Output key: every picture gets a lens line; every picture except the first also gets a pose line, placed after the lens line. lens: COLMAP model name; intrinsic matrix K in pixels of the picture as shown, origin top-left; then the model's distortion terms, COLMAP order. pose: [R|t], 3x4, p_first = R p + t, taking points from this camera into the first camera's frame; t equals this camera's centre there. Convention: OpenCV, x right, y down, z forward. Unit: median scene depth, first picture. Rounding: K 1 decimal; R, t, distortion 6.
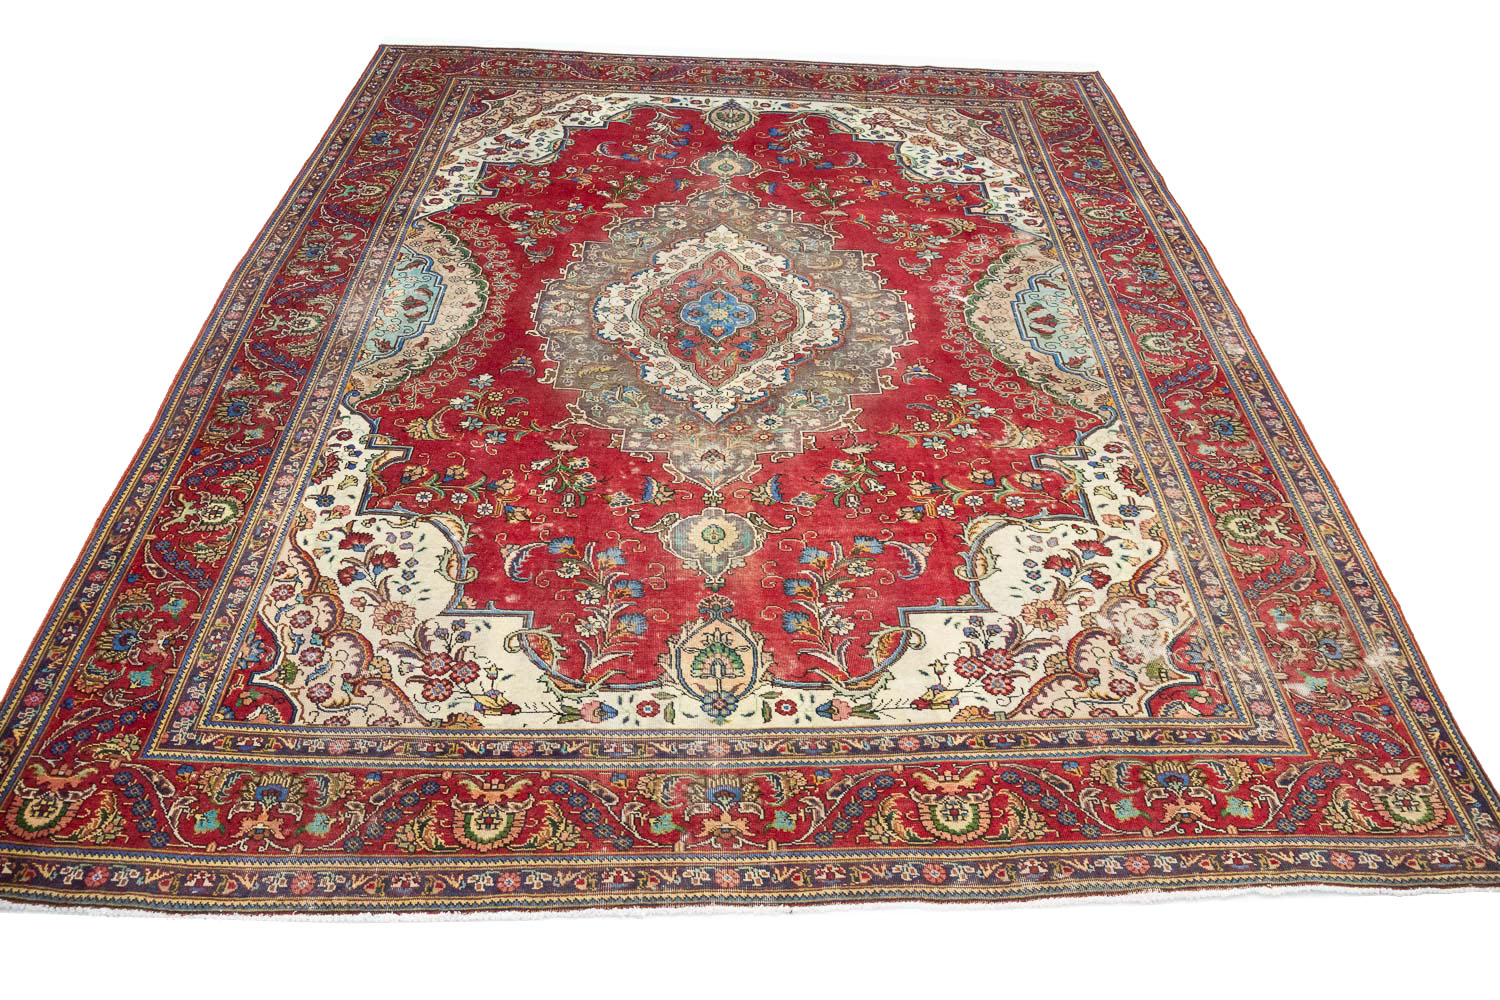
lens RADIAL K [[1255.1, 0, 735.6], [0, 1255.1, 499.8], [0, 0, 1]] dist [0.000847, -0.000378]
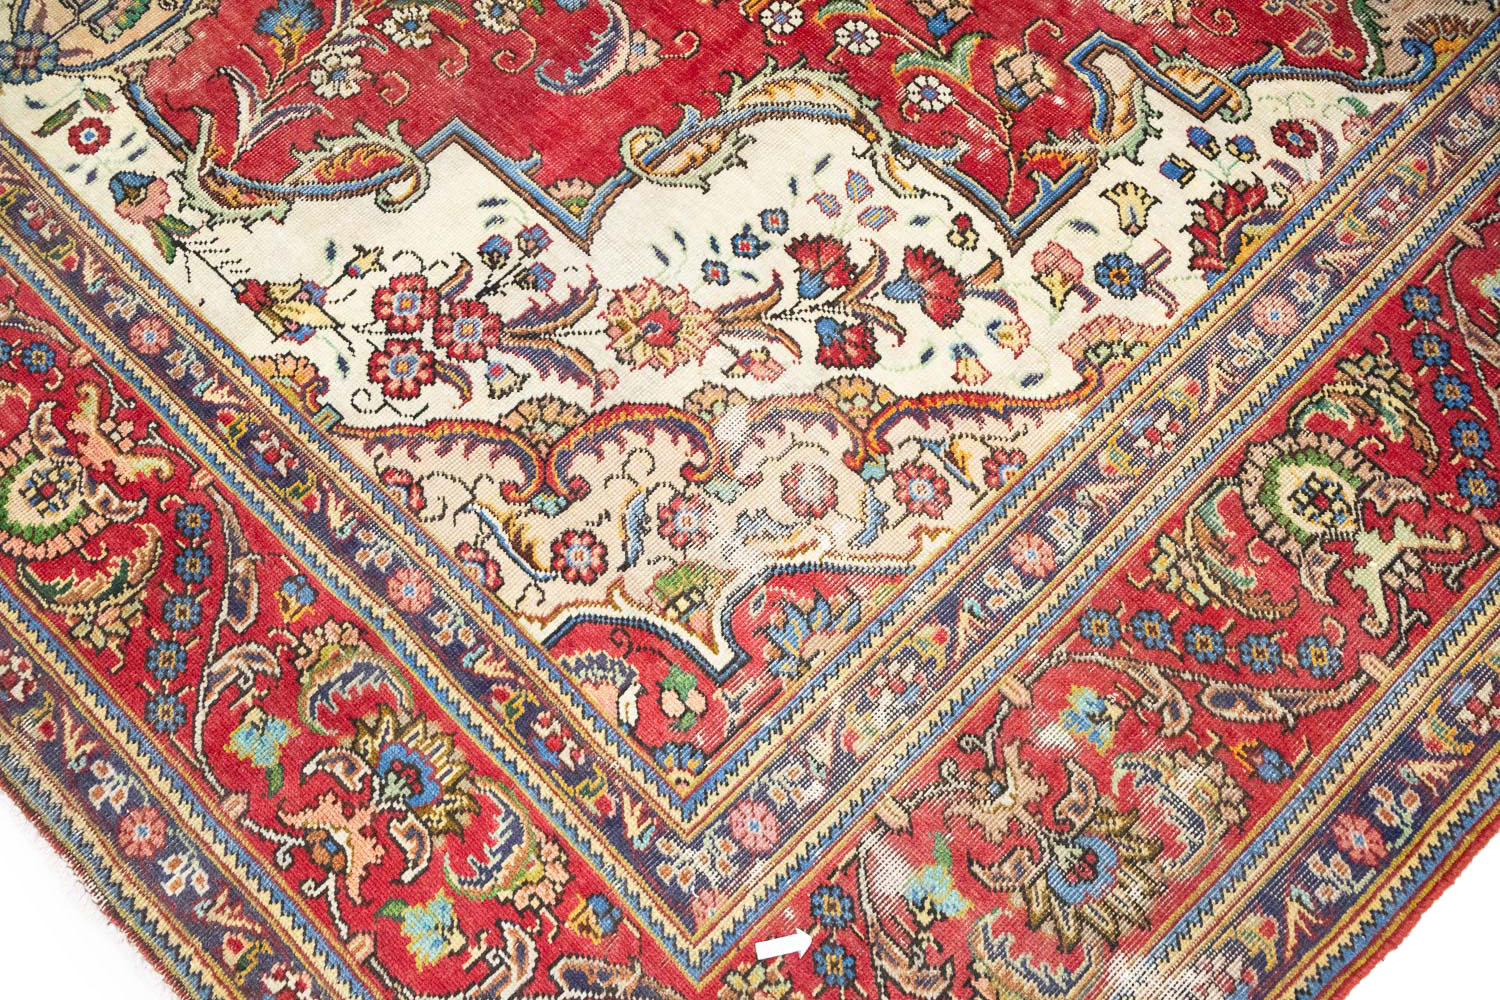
lens RADIAL K [[1255.1, 0, 736.6], [0, 1255.1, 495.1], [0, 0, 1]] dist [0.000847, -0.000378]
pose [[0.682179, 0.663690, -0.306835, 0.412603], [-0.435401, 0.705850, 0.558750, -0.114676], [0.587416, -0.247572, 0.770487, 0.630174]]
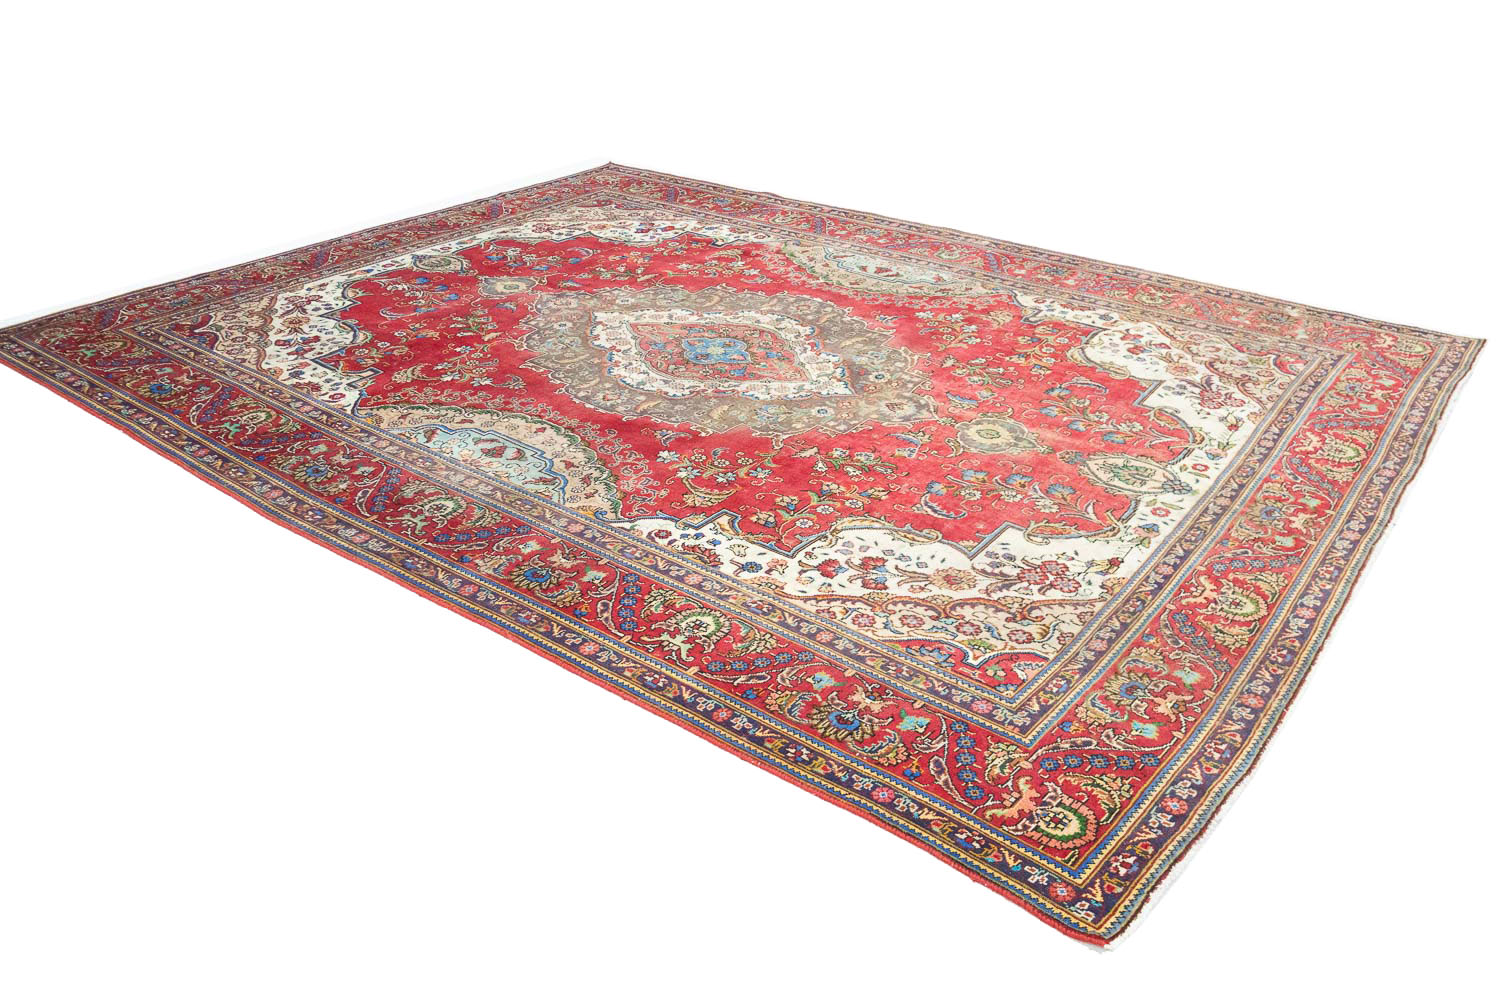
lens RADIAL K [[1255.1, 0, 742.8], [0, 1255.1, 499.8], [0, 0, 1]] dist [0.000847, -0.000378]
pose [[0.617516, -0.407213, 0.672942, -0.941685], [0.533735, 0.845371, 0.021780, -0.065434], [-0.577755, 0.345723, 0.739374, 0.310801]]
